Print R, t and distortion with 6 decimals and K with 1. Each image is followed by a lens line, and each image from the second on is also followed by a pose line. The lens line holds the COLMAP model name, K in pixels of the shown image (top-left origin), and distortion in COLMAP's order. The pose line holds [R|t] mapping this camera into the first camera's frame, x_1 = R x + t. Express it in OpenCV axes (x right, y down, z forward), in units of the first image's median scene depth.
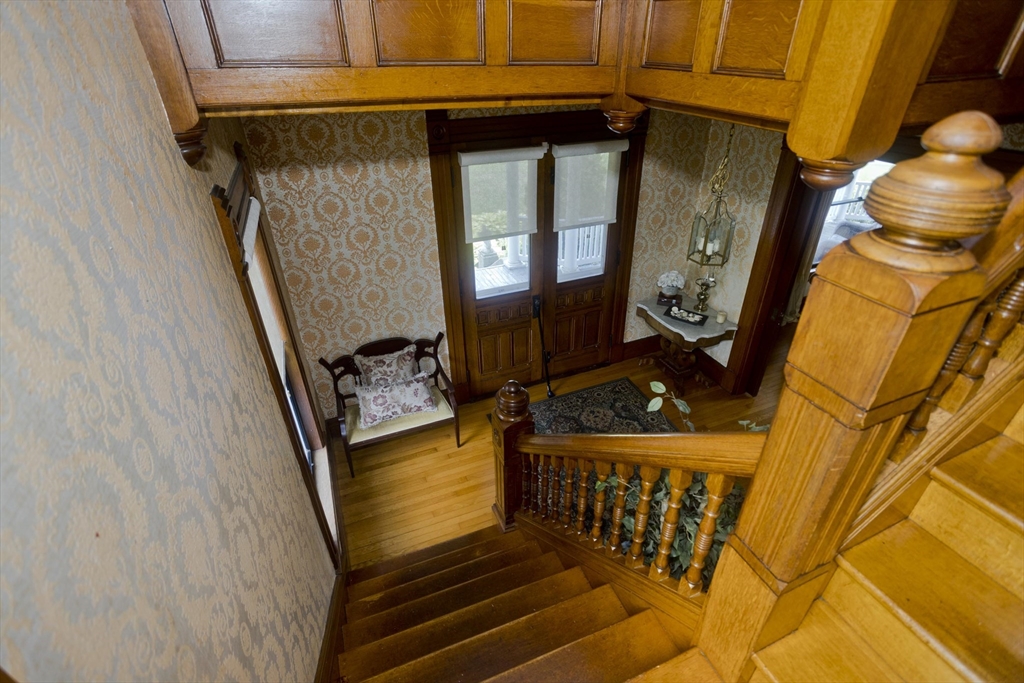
lens RADIAL K [[501.3, 0, 514.8], [0, 501.3, 338.2], [0, 0, 1]] dist [-0.052807, 0.030647]
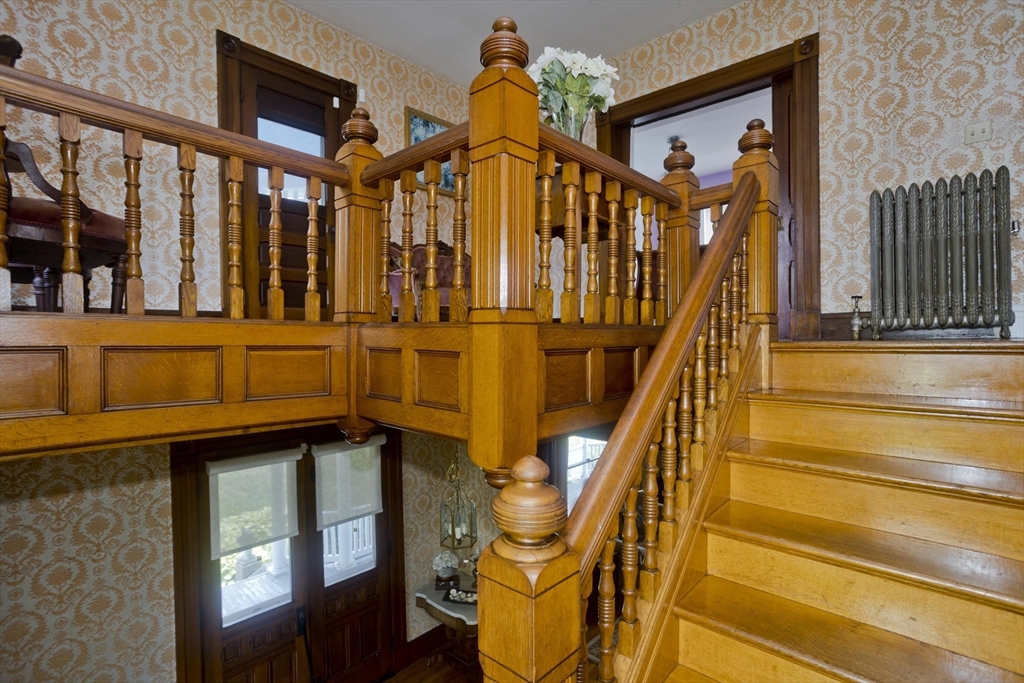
lens RADIAL K [[501.3, 0, 514.8], [0, 501.3, 338.2], [0, 0, 1]] dist [-0.052807, 0.030647]
pose [[0.909107, -0.002188, 0.416558, 0.029295], [0.216232, 0.857190, -0.467407, -0.004883], [-0.356046, 0.514996, 0.779750, -0.068383]]
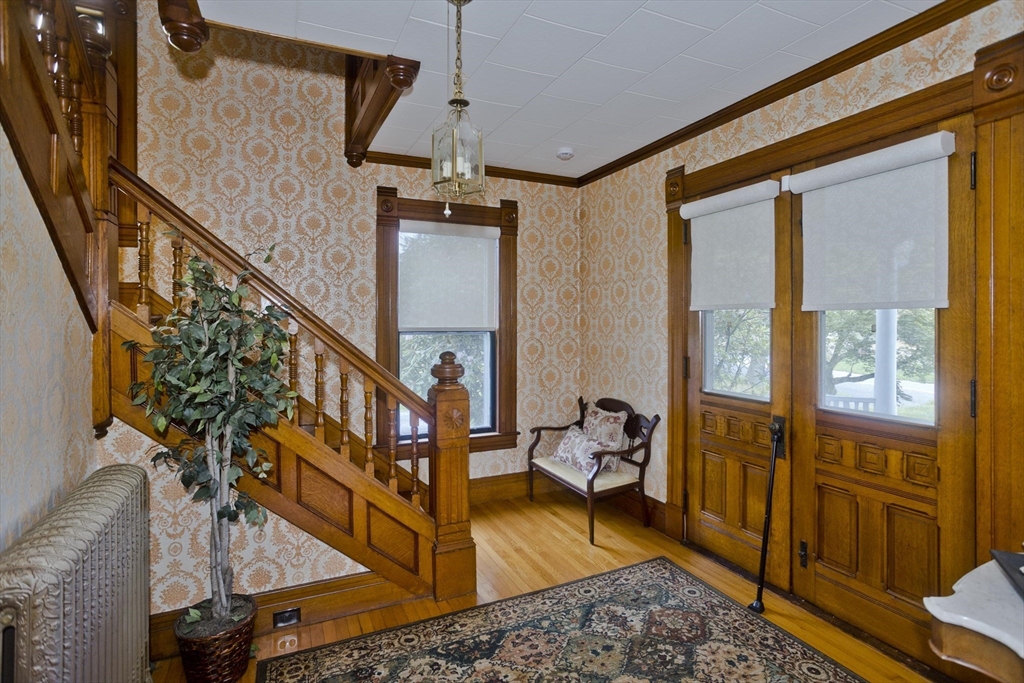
lens RADIAL K [[501.3, 0, 514.8], [0, 501.3, 338.2], [0, 0, 1]] dist [-0.052807, 0.030647]
pose [[0.032854, 0.032067, -0.998946, 0.703303], [-0.512188, 0.858806, 0.010723, -0.009874], [0.858244, 0.511296, 0.044640, 0.734670]]
